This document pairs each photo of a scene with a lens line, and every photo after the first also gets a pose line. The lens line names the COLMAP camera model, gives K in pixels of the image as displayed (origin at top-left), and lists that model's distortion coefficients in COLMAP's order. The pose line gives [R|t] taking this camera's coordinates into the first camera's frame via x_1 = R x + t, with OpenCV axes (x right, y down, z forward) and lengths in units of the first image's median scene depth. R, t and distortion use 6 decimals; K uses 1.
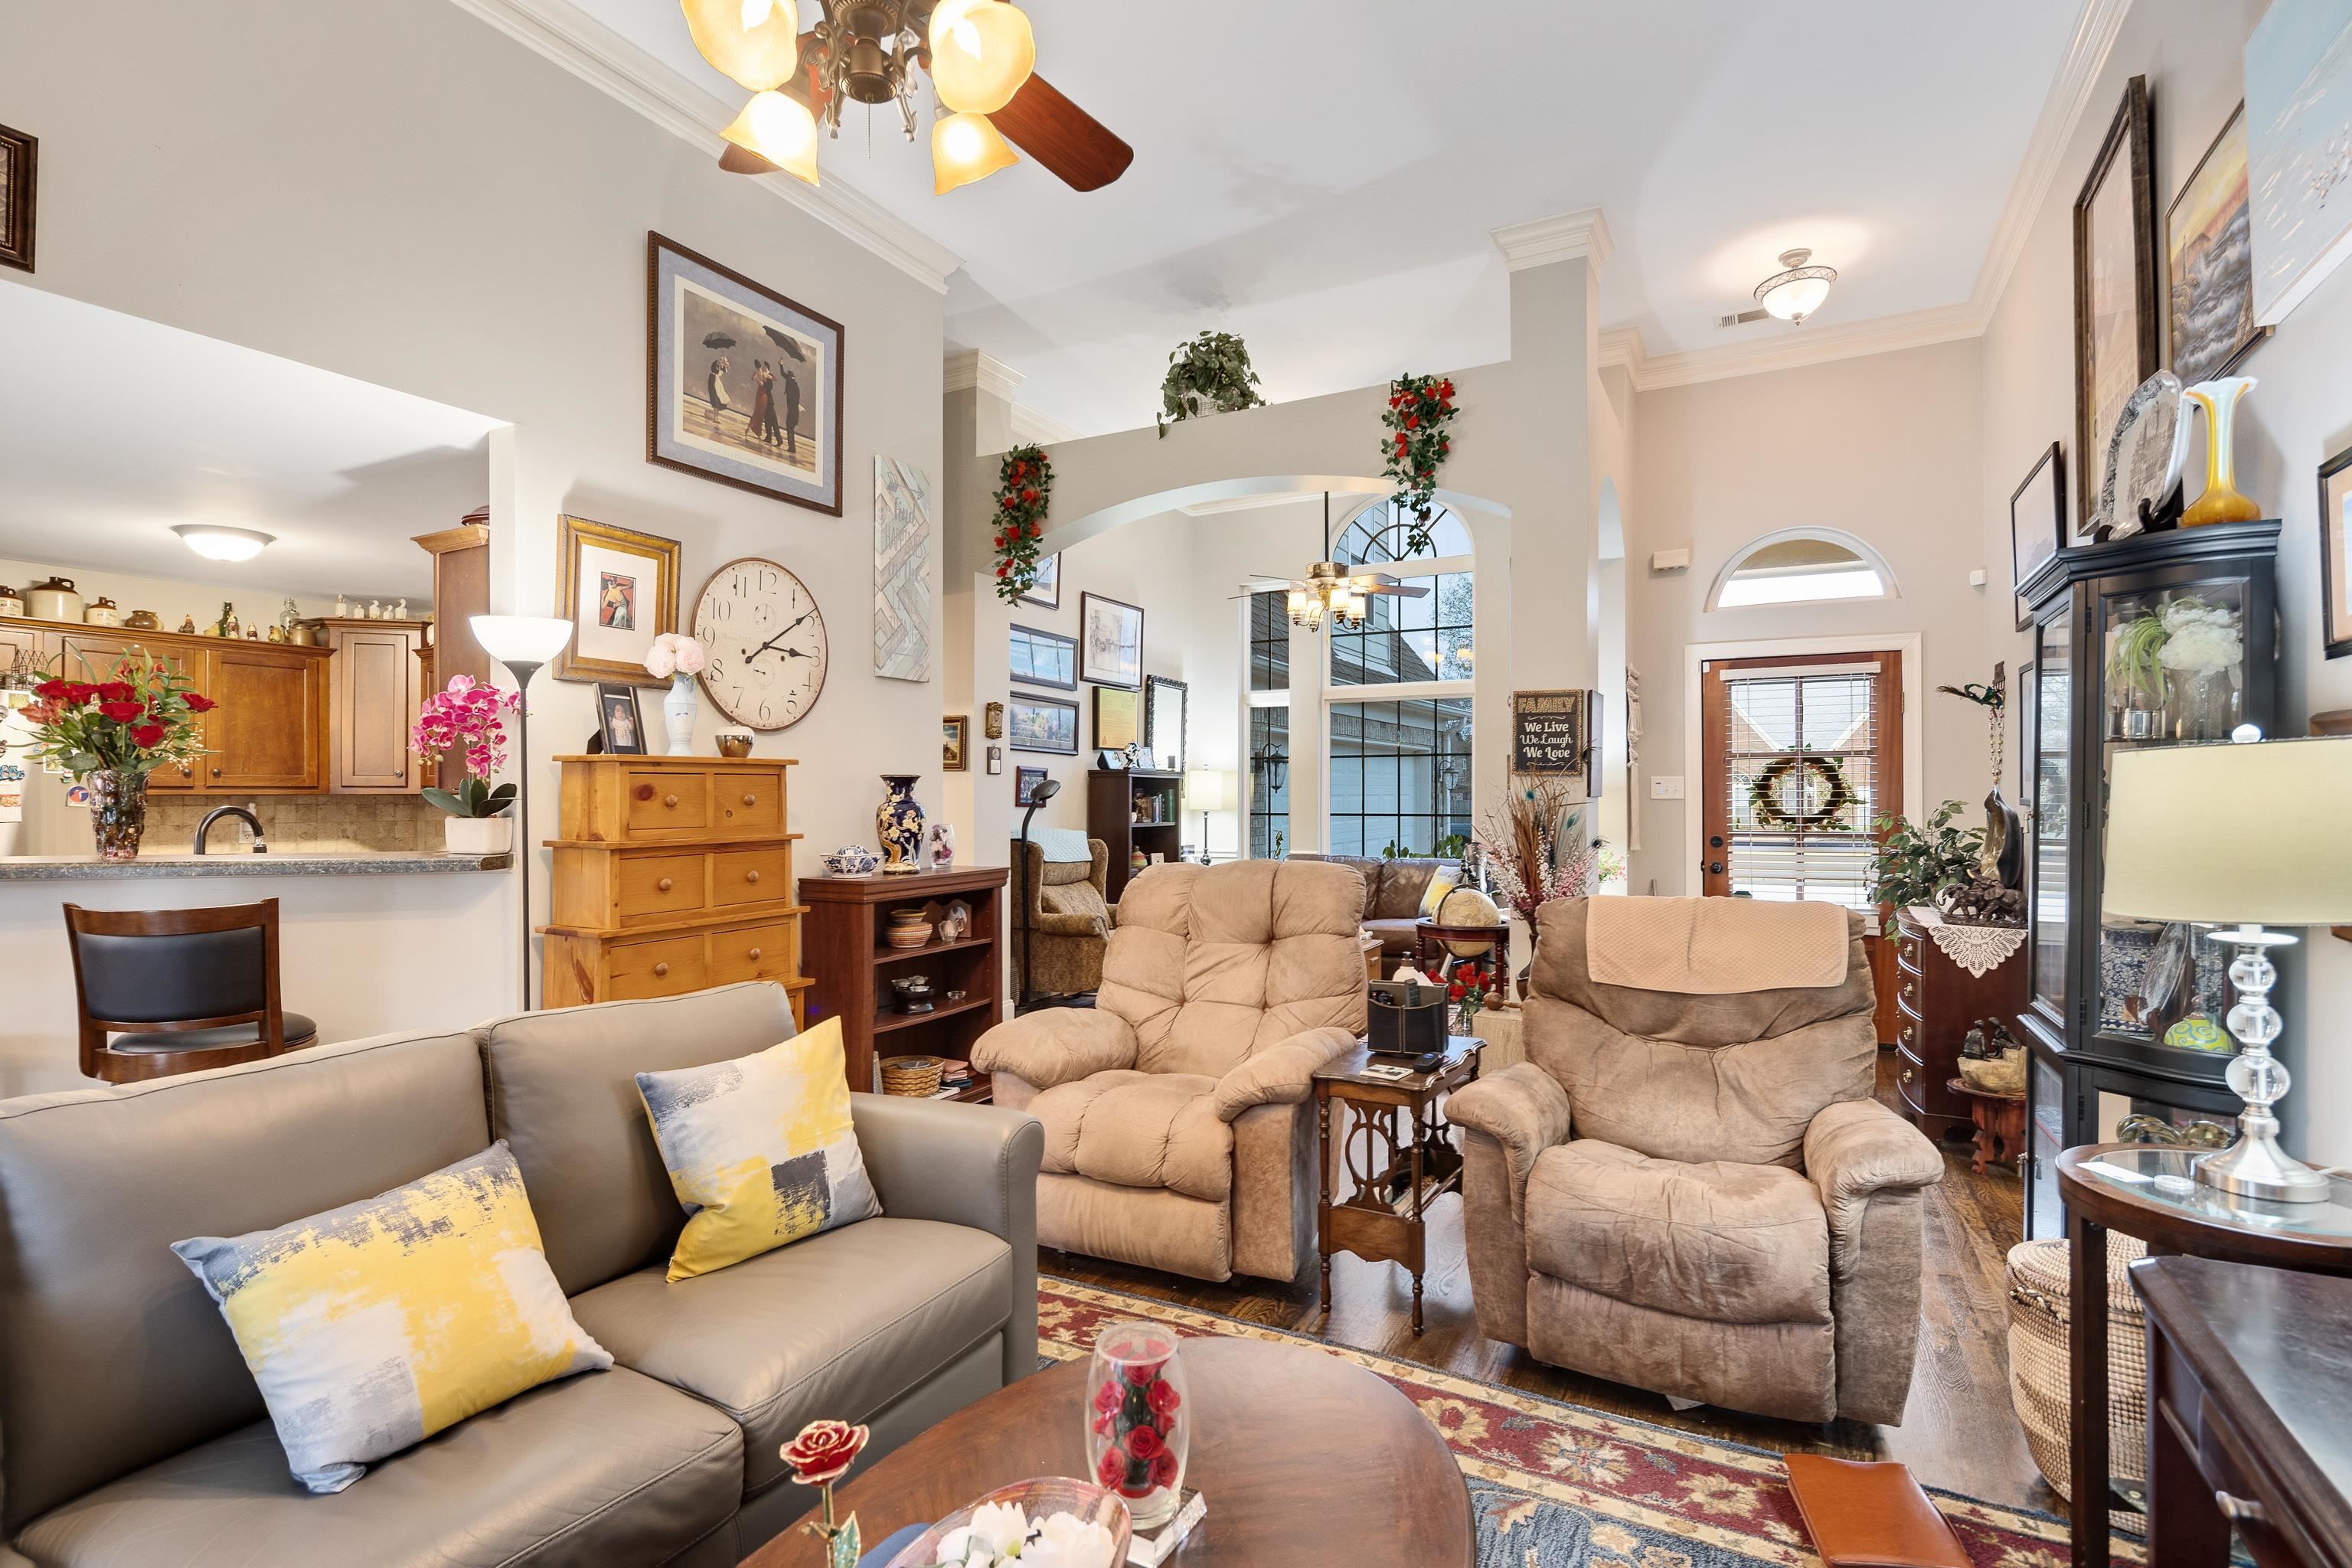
lens RADIAL K [[1165.8, 0, 1176.0], [0, 1165.8, 784.0], [0, 0, 1]] dist [-0.000600, -0.000569]
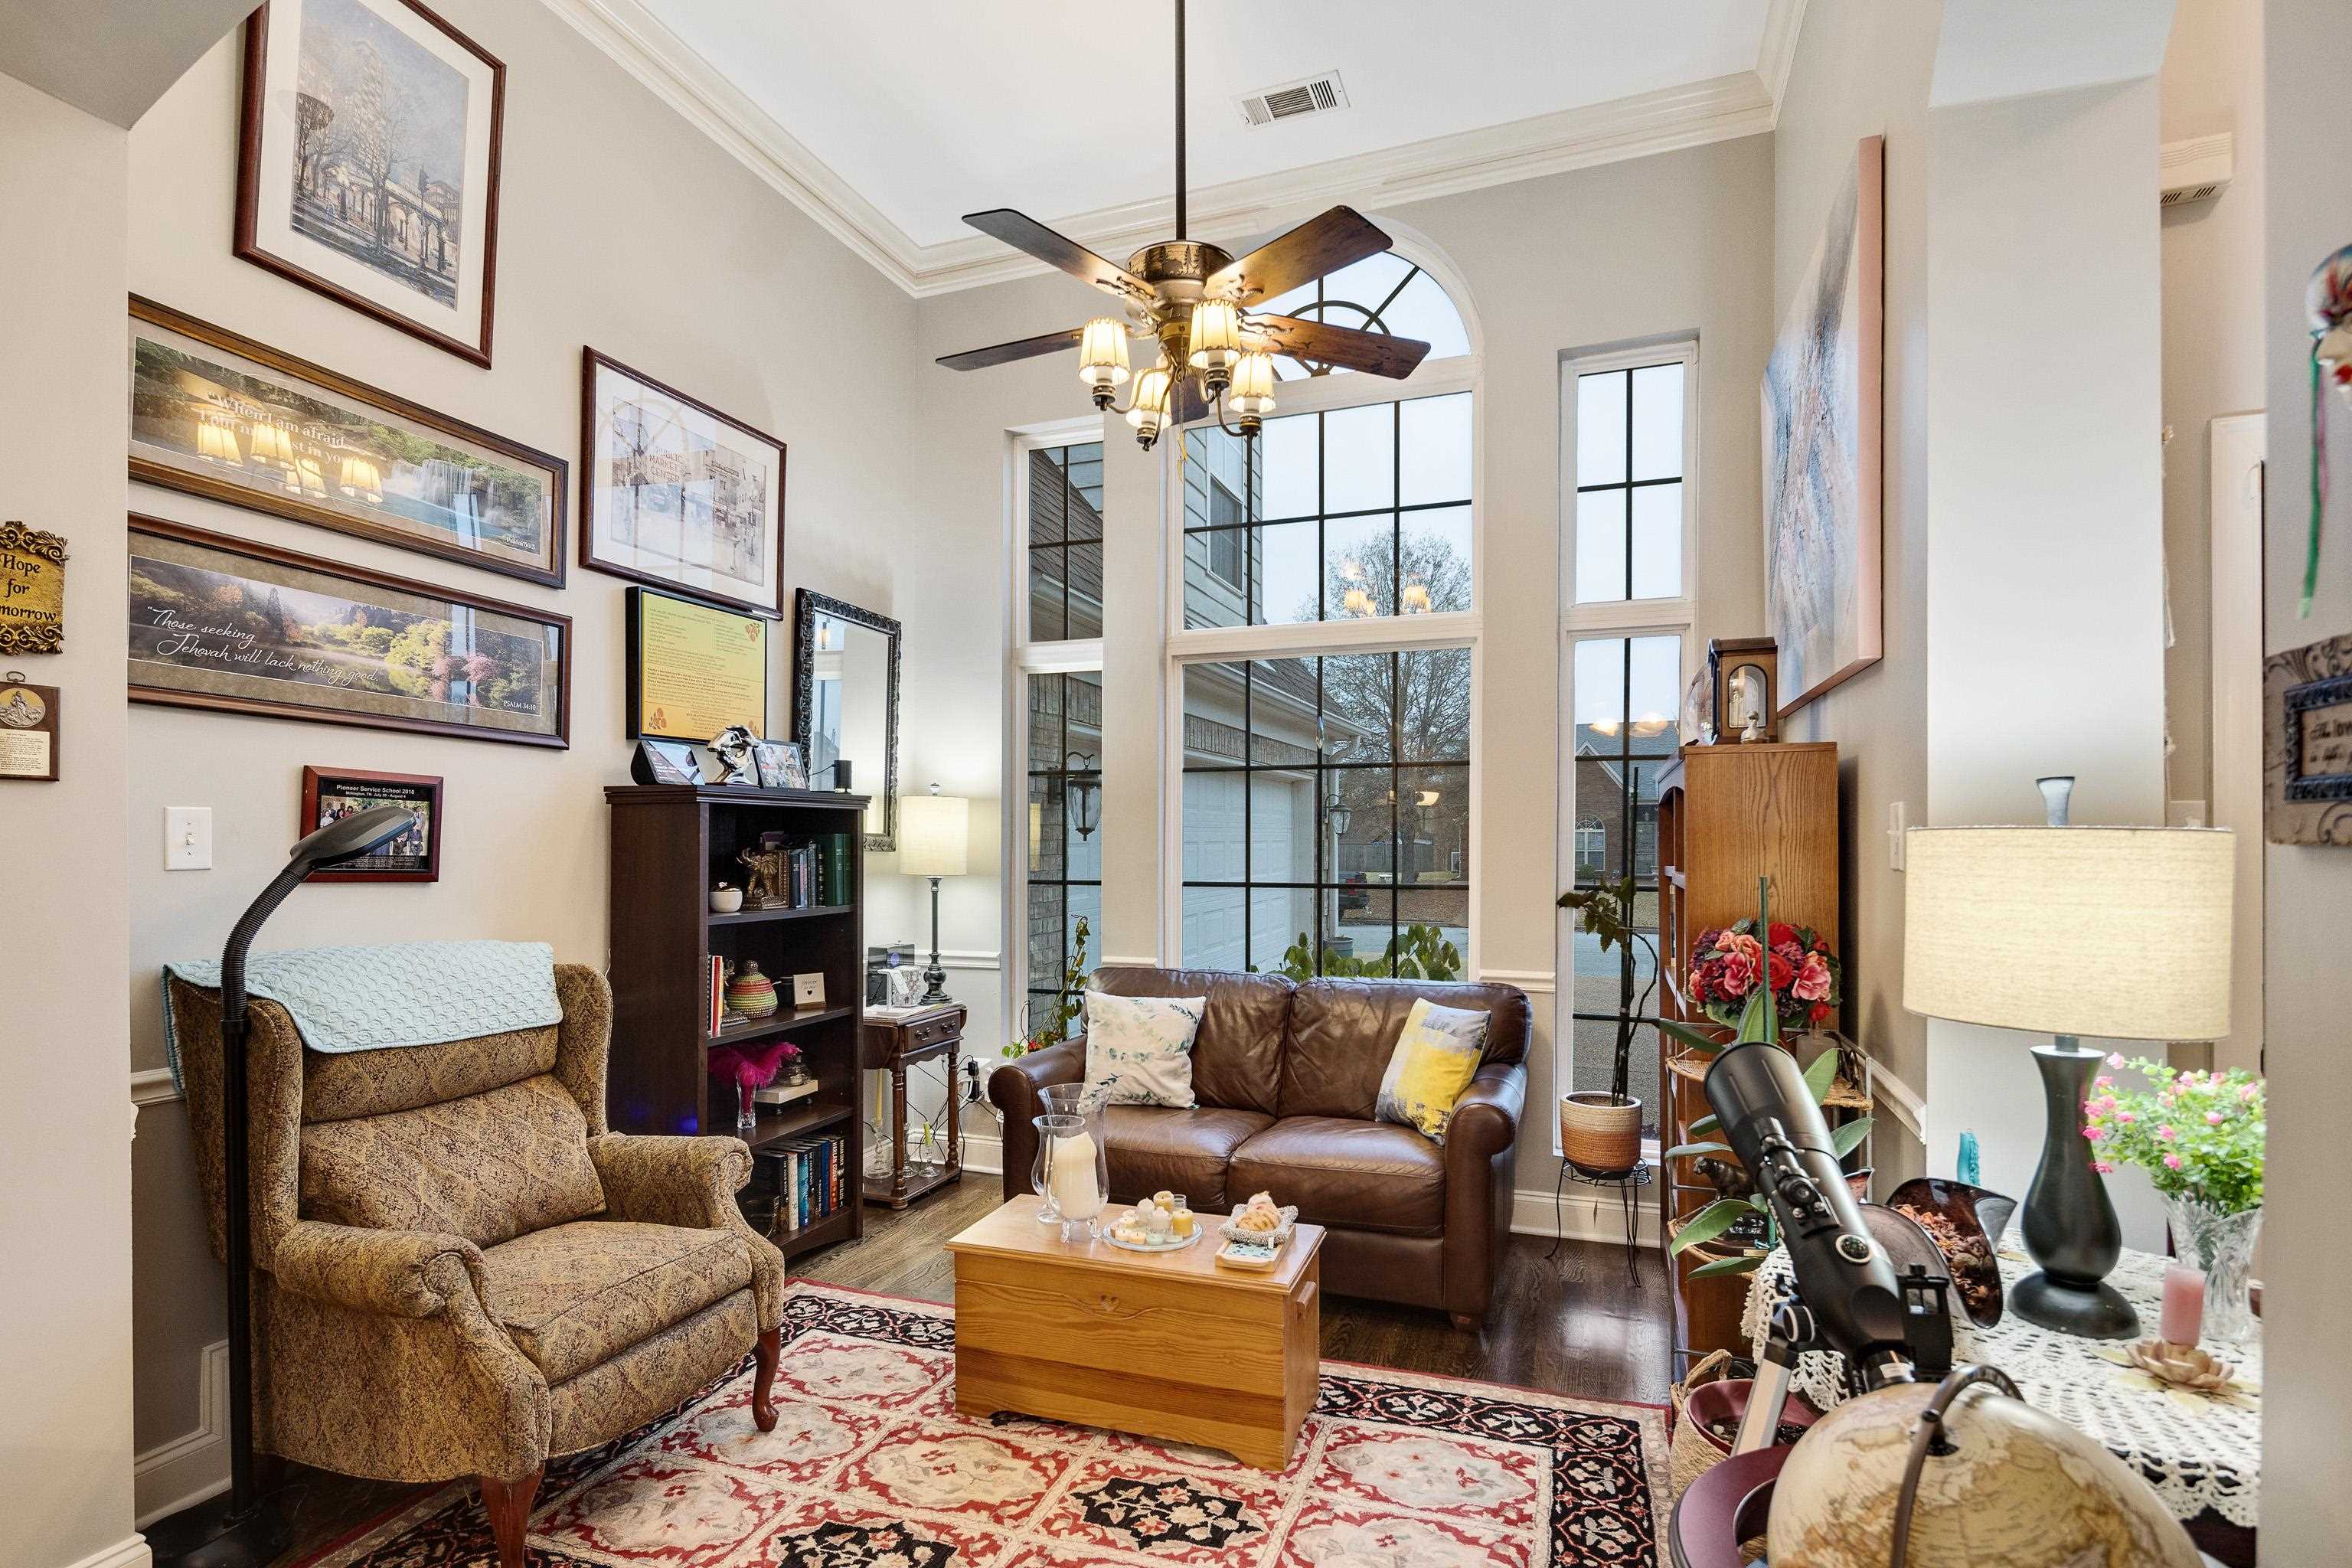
lens RADIAL K [[1136.0, 0, 1182.9], [0, 1136.0, 846.0], [0, 0, 1]] dist [-0.001286, -0.000706]
pose [[0.989973, 0.000154, 0.141258, 0.070174], [-0.002350, 0.999879, 0.015382, 0.002390], [-0.141238, -0.015560, 0.989853, 0.573279]]
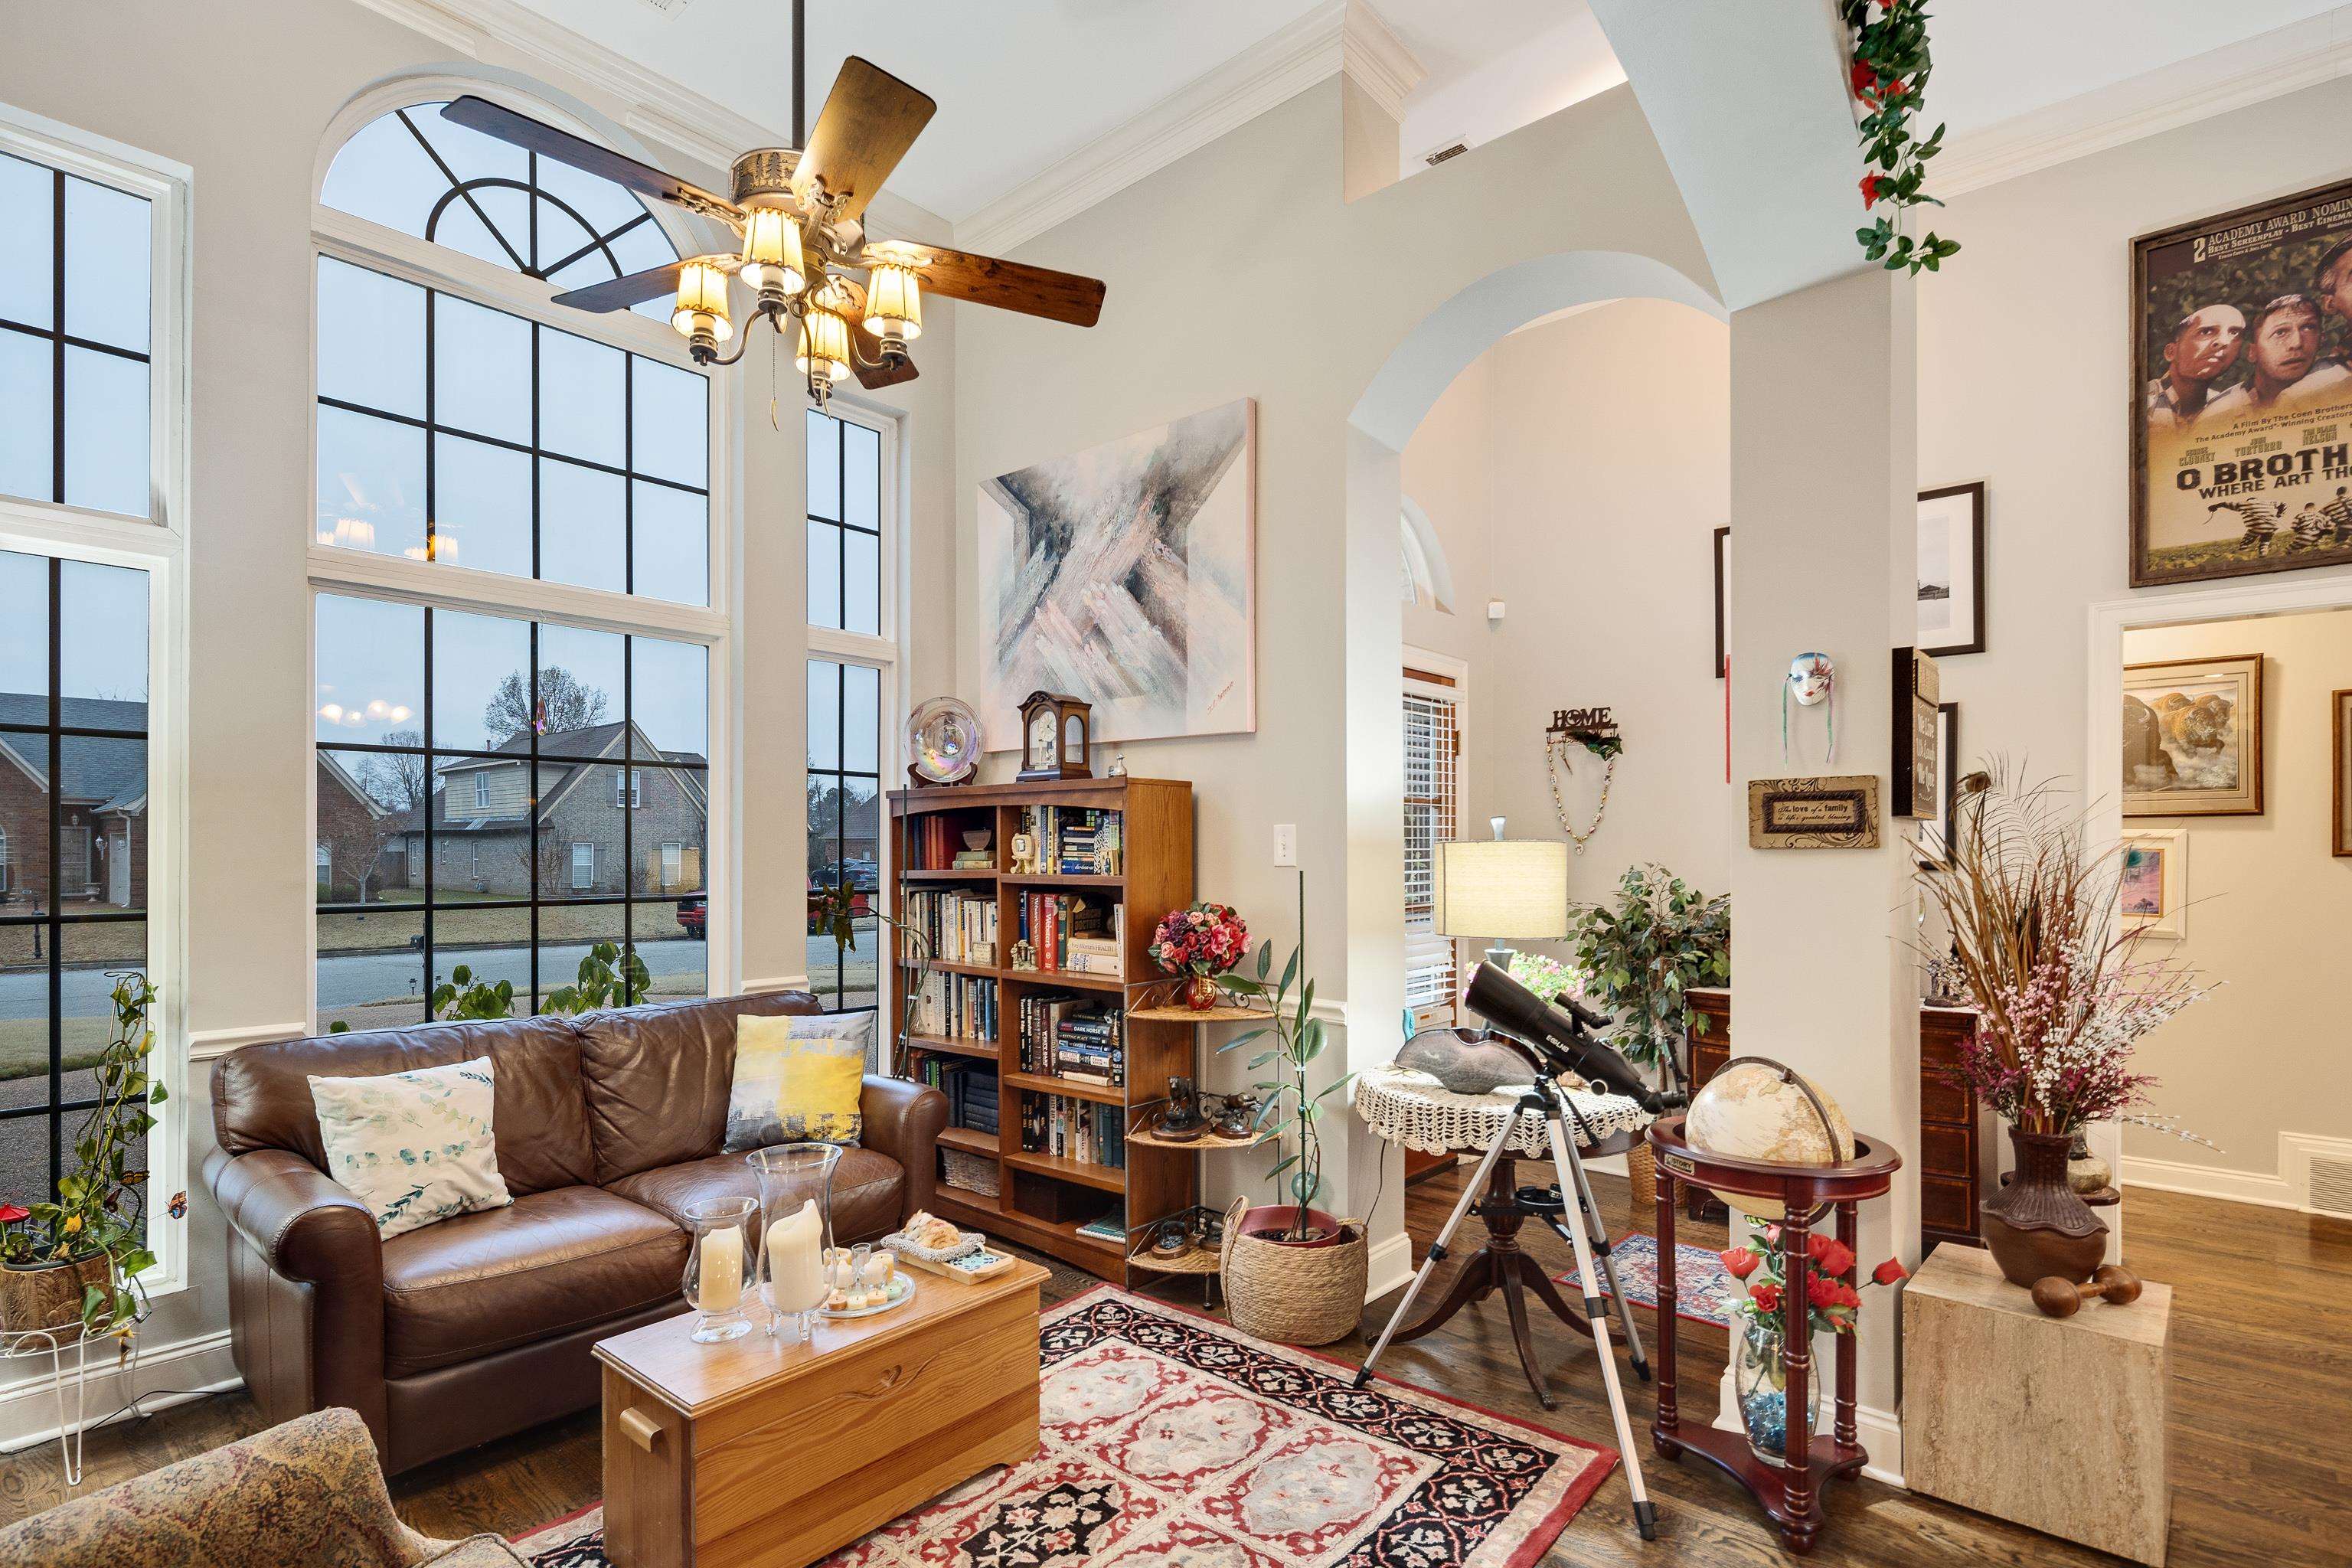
lens RADIAL K [[1128.8, 0, 1167.8], [0, 1128.8, 851.1], [0, 0, 1]] dist [0.000254, -0.002850]
pose [[0.234551, -0.001034, 0.972103, -0.157345], [-0.010061, 0.999943, 0.003491, 0.005193], [-0.972052, -0.010599, 0.234527, 0.759364]]
